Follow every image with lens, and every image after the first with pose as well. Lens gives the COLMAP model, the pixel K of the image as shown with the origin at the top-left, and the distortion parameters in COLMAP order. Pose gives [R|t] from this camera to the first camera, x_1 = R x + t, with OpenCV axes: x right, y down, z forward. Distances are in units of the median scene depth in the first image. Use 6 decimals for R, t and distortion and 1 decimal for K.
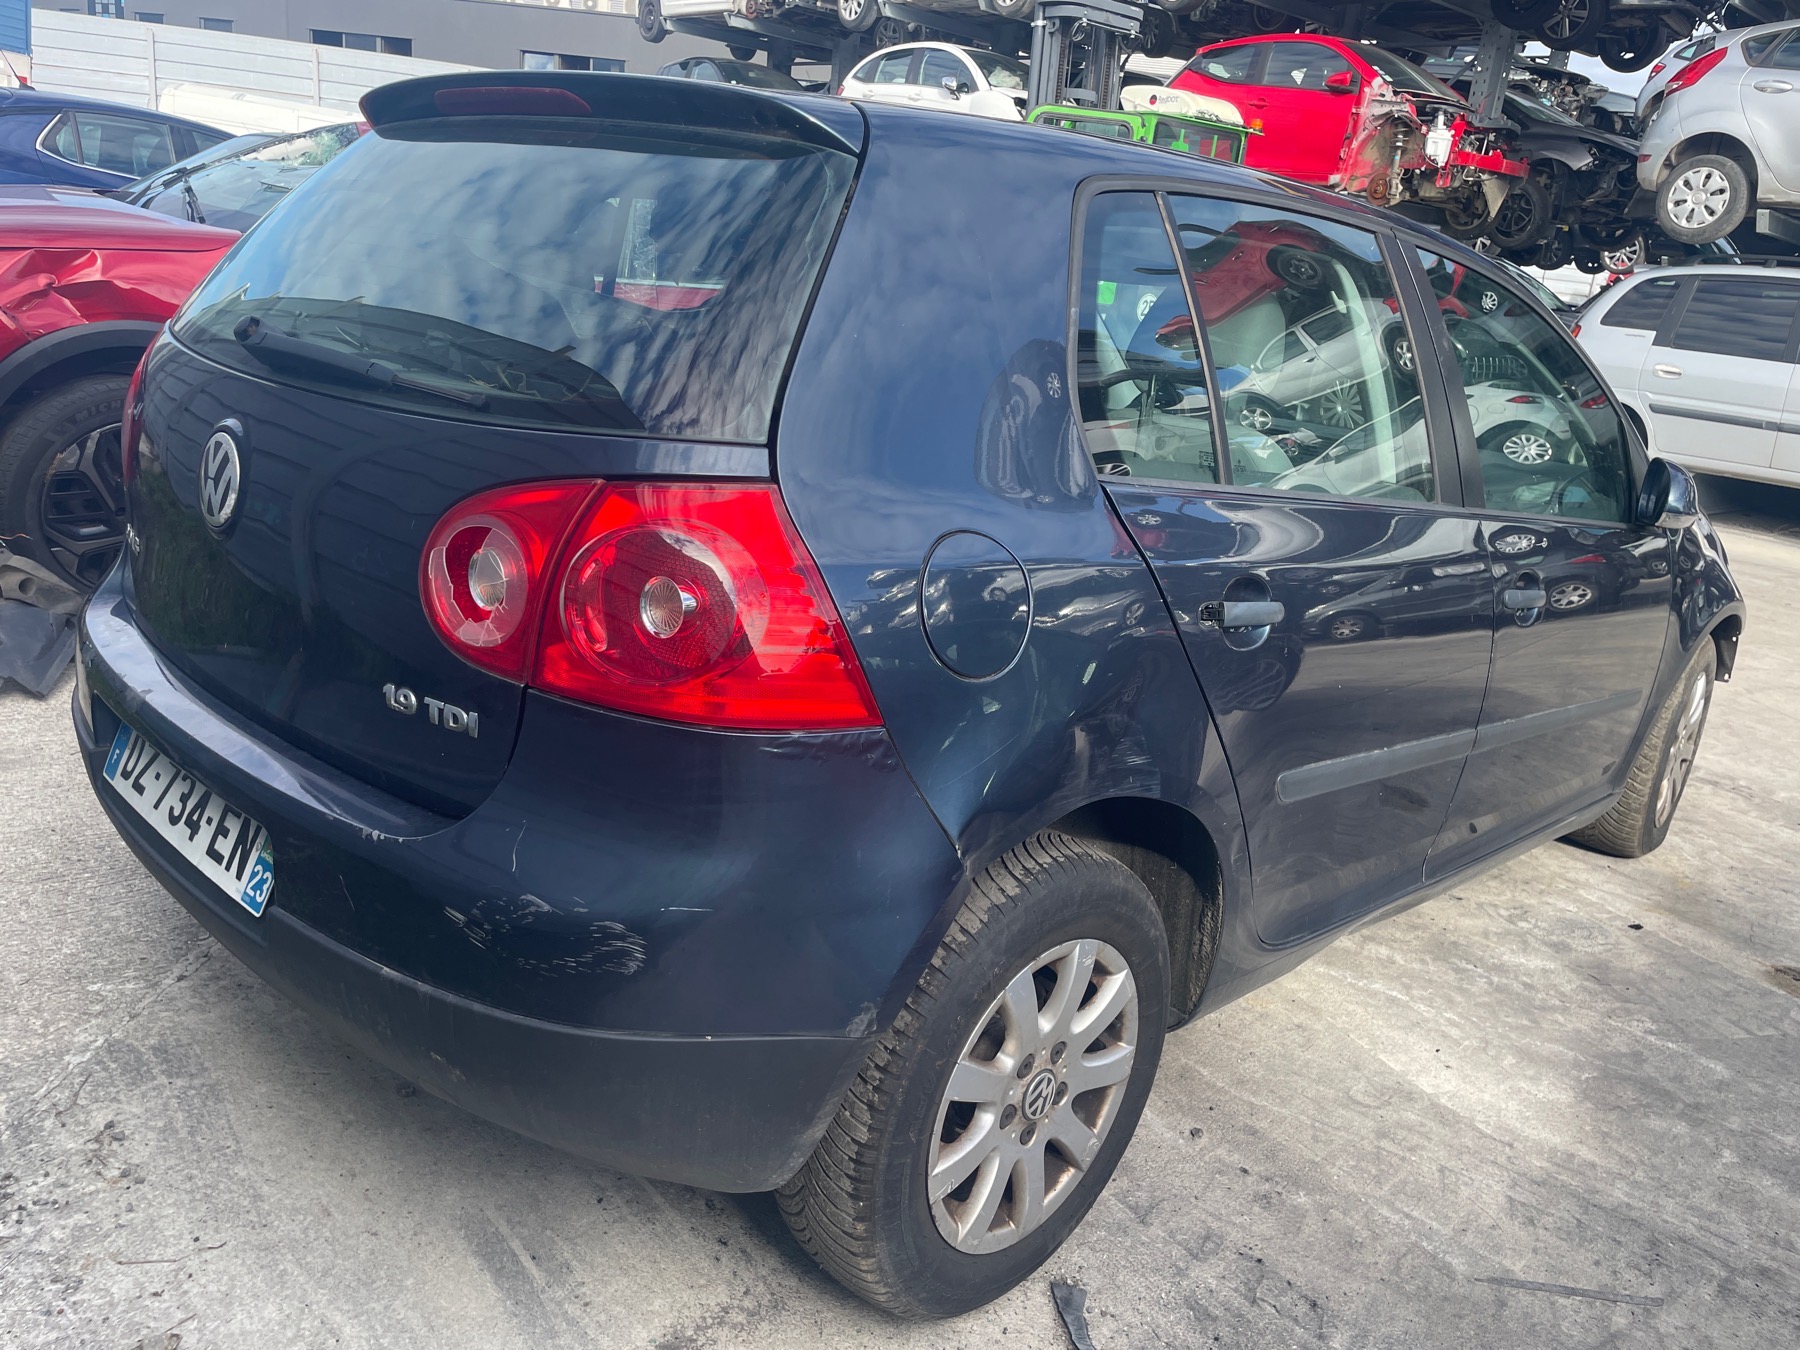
lens RADIAL K [[1322.6, 0, 897.2], [0, 1322.6, 686.1], [0, 0, 1]] dist [0.078415, -0.102745]
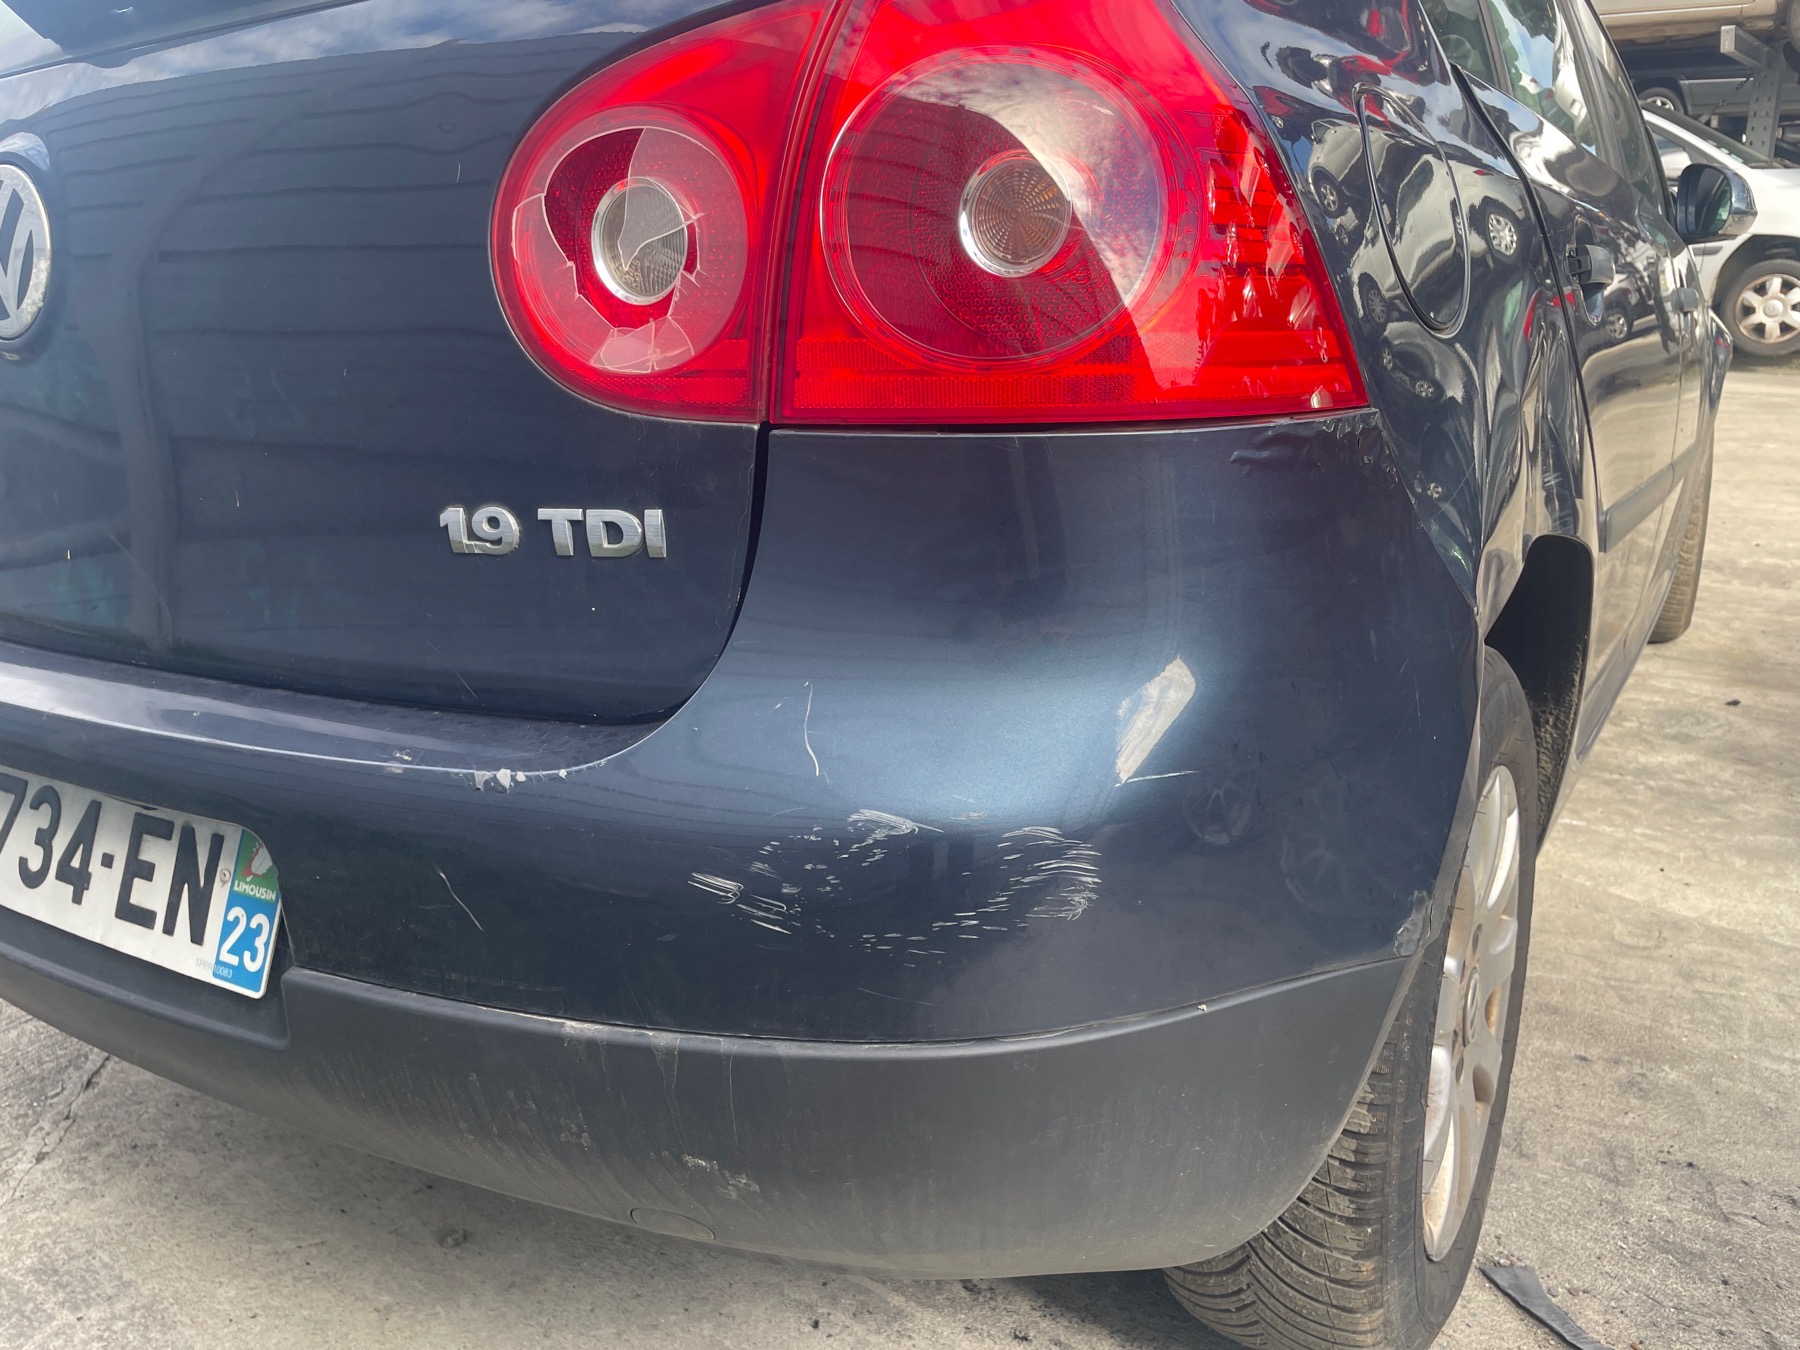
lens RADIAL K [[1361.0, 0, 900.0], [0, 1361.0, 675.0], [0, 0, 1]] dist [0.074586, -0.096211]
pose [[0.968501, -0.193060, 0.157272, -0.191502], [0.192652, 0.981102, 0.017983, 0.055797], [-0.157772, 0.012882, 0.987392, 0.269029]]
